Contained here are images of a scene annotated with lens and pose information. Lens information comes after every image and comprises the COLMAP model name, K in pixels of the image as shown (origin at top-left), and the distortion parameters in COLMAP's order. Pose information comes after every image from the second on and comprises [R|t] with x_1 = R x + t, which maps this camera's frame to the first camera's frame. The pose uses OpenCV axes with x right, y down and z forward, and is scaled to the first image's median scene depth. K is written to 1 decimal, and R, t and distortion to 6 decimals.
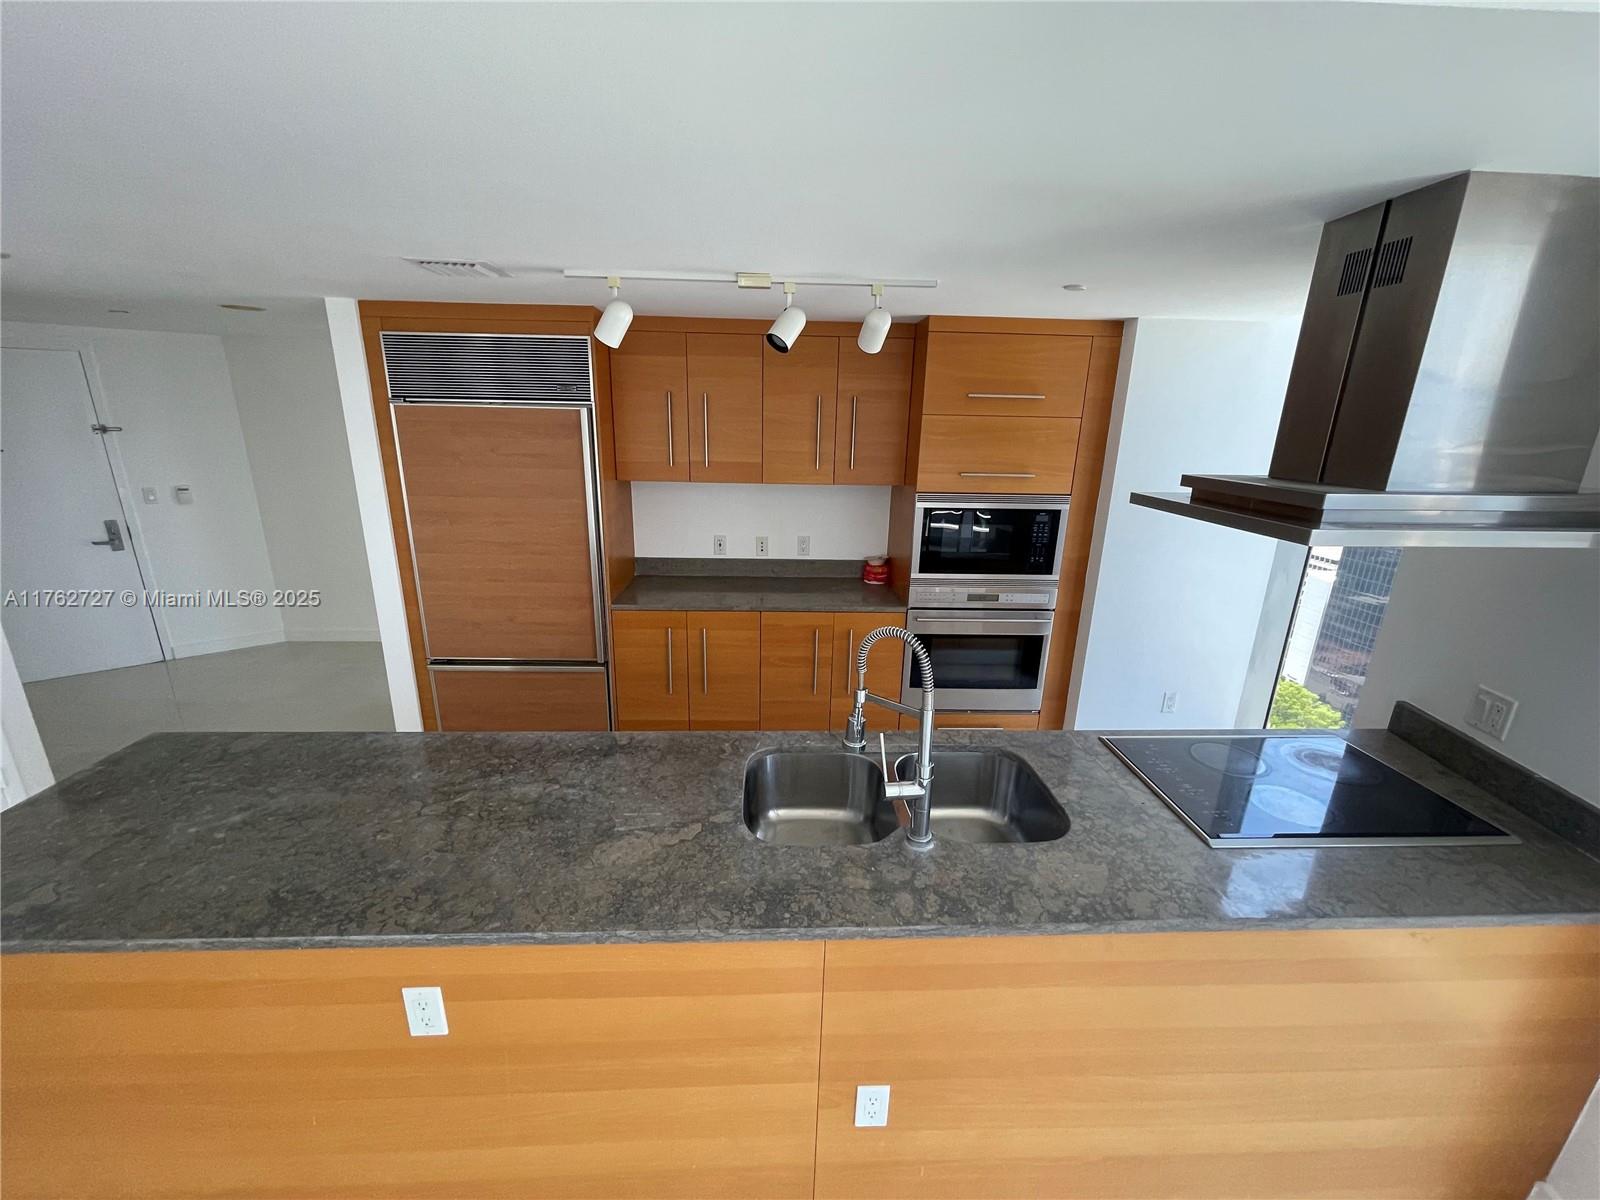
lens RADIAL K [[646.2, 0, 793.9], [0, 646.2, 605.5], [0, 0, 1]] dist [0.000396, 0.000204]
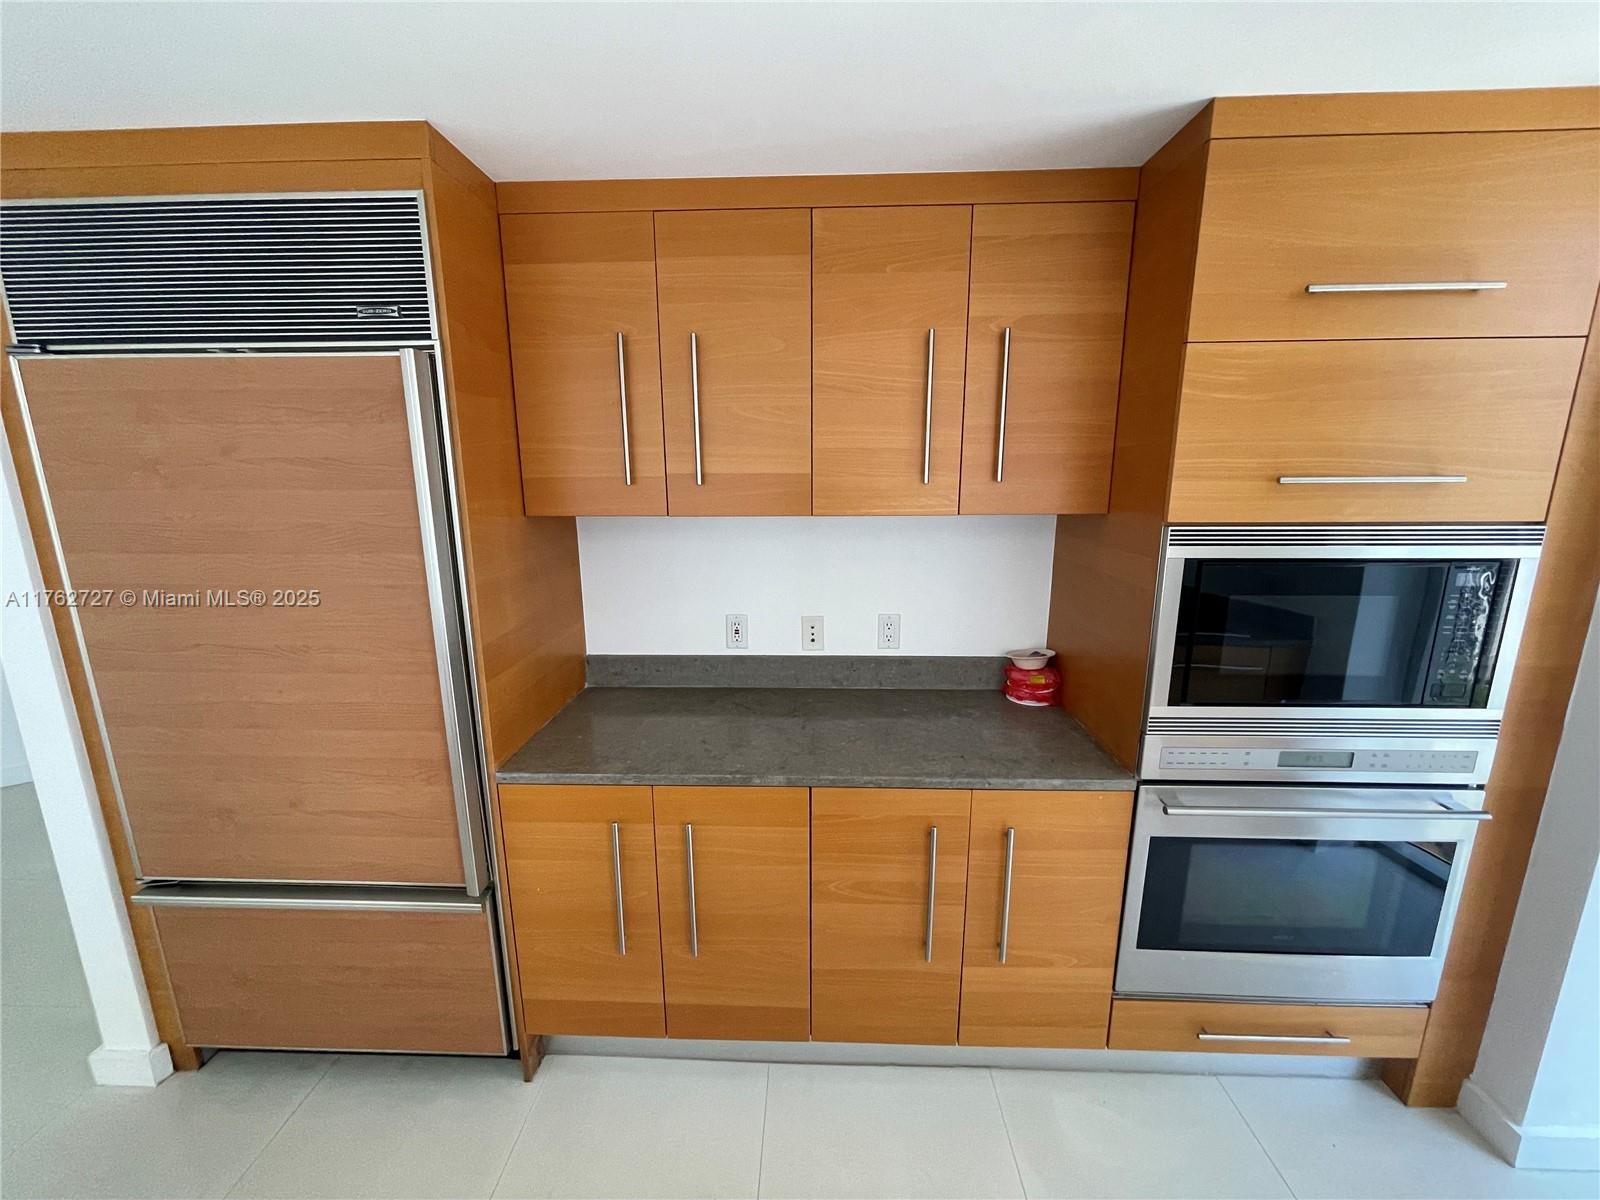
lens RADIAL K [[638.6, 0, 791.4], [0, 638.6, 604.2], [0, 0, 1]] dist [-0.002007, 0.000086]
pose [[0.996512, -0.011463, -0.082663, -0.025922], [0.004768, 0.996724, -0.080738, -0.084925], [0.083318, 0.080062, 0.993302, 0.535125]]
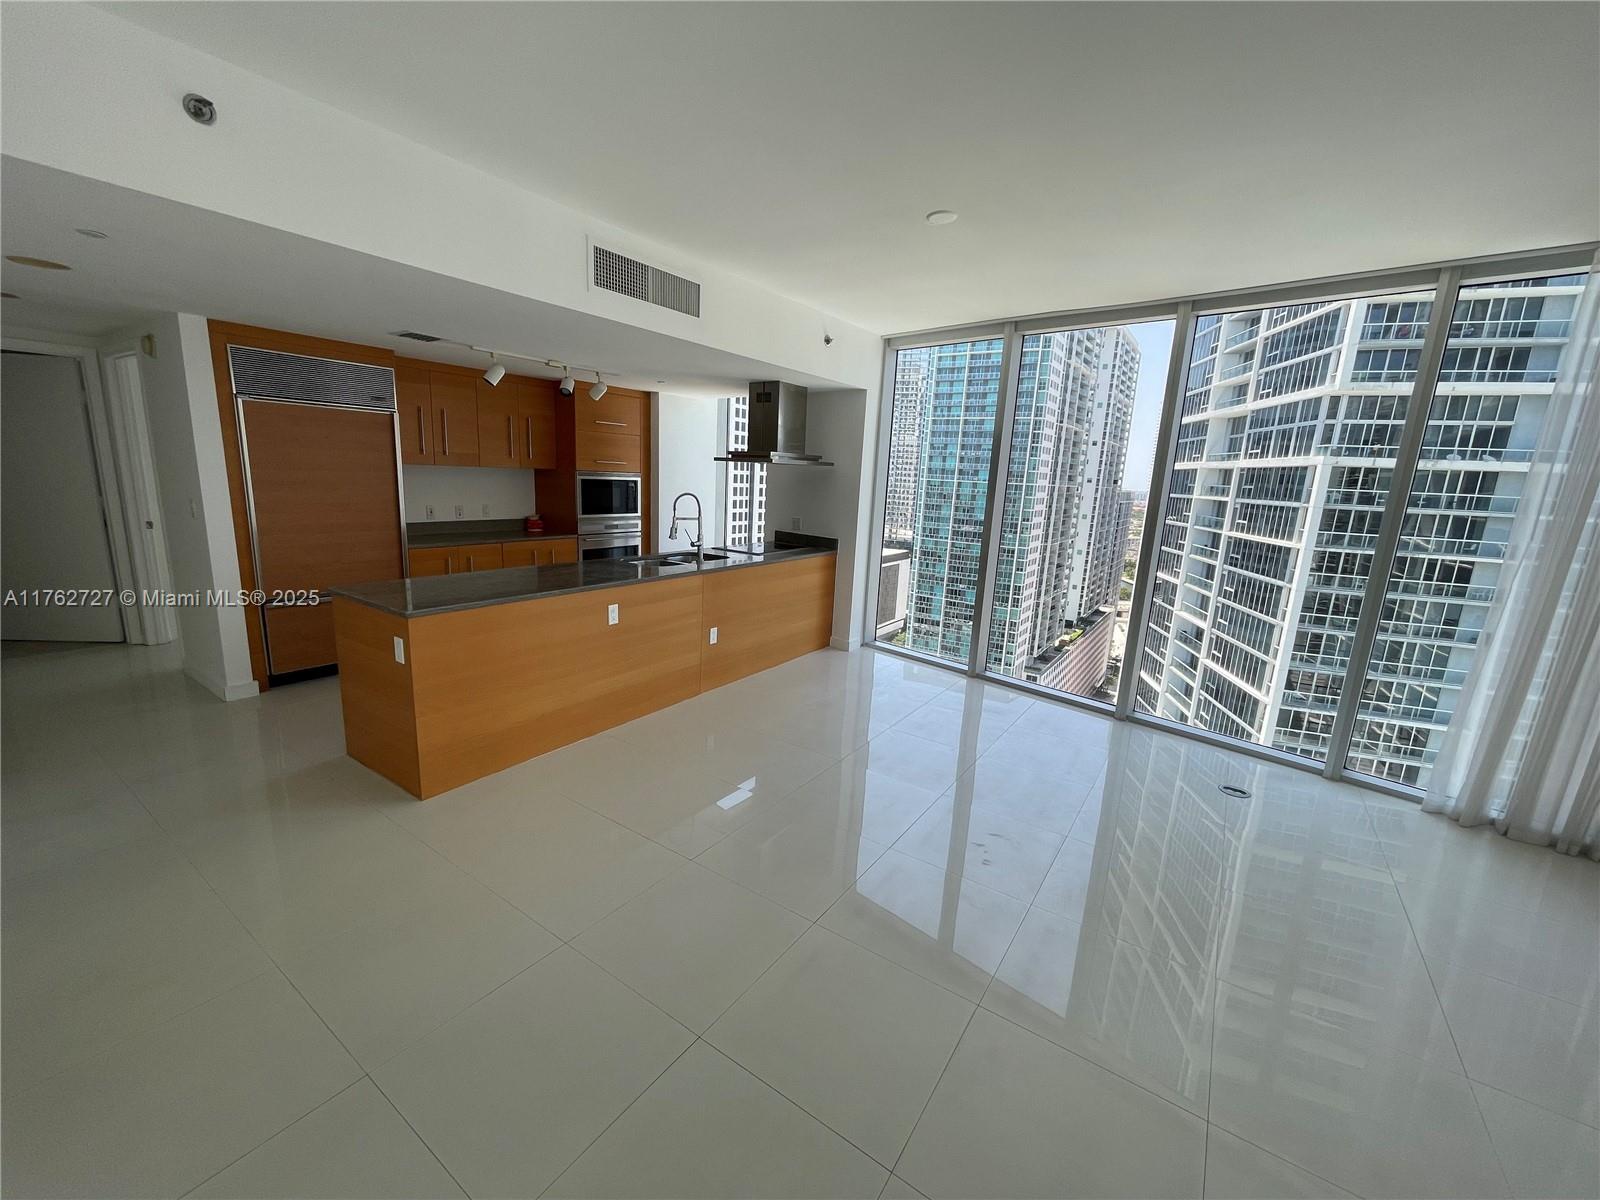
lens RADIAL K [[645.2, 0, 795.5], [0, 645.2, 603.4], [0, 0, 1]] dist [0.000668, 0.000506]
pose [[0.598626, -0.153237, 0.786235, -0.924453], [0.193523, 0.980123, 0.043681, 0.234418], [-0.777300, 0.126006, 0.616382, -0.578493]]
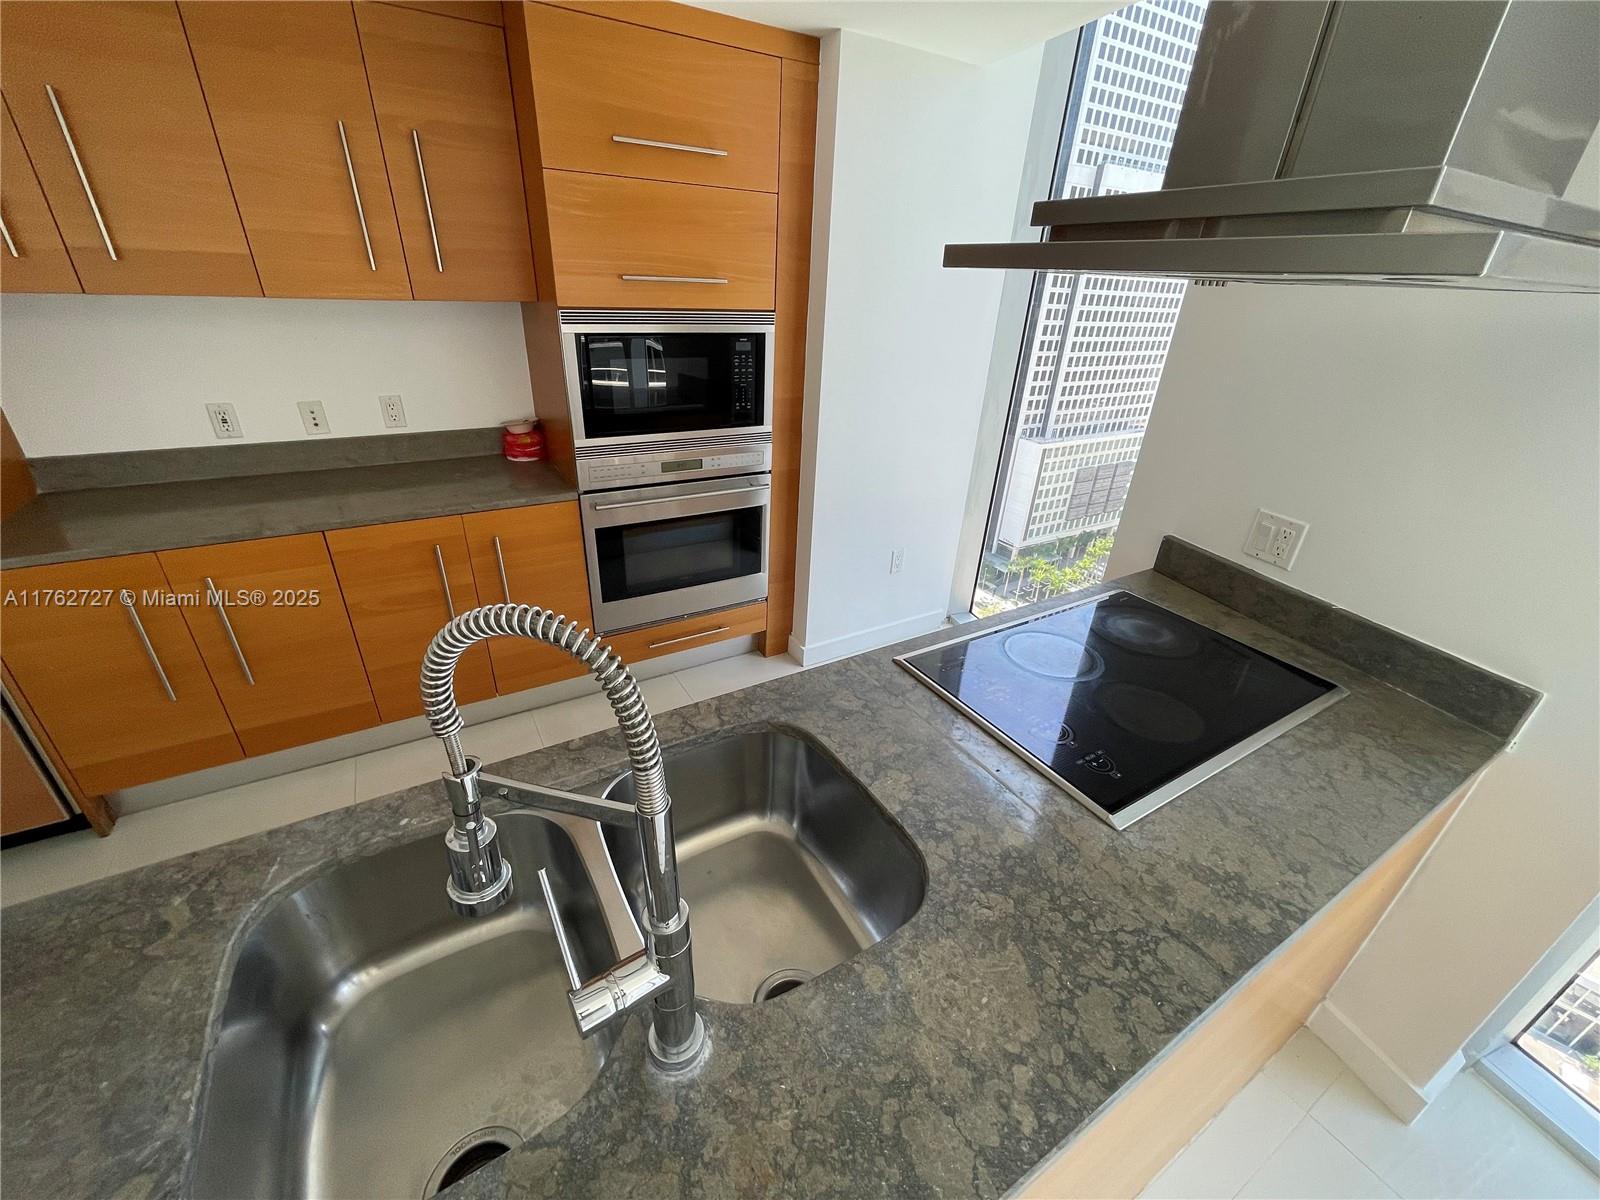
lens RADIAL K [[646.2, 0, 793.9], [0, 646.2, 605.5], [0, 0, 1]] dist [0.000396, 0.000204]
pose [[0.881400, -0.202145, 0.426933, 0.061442], [0.111958, 0.967453, 0.226935, -0.010490], [-0.458911, -0.152222, 0.875345, 0.282165]]
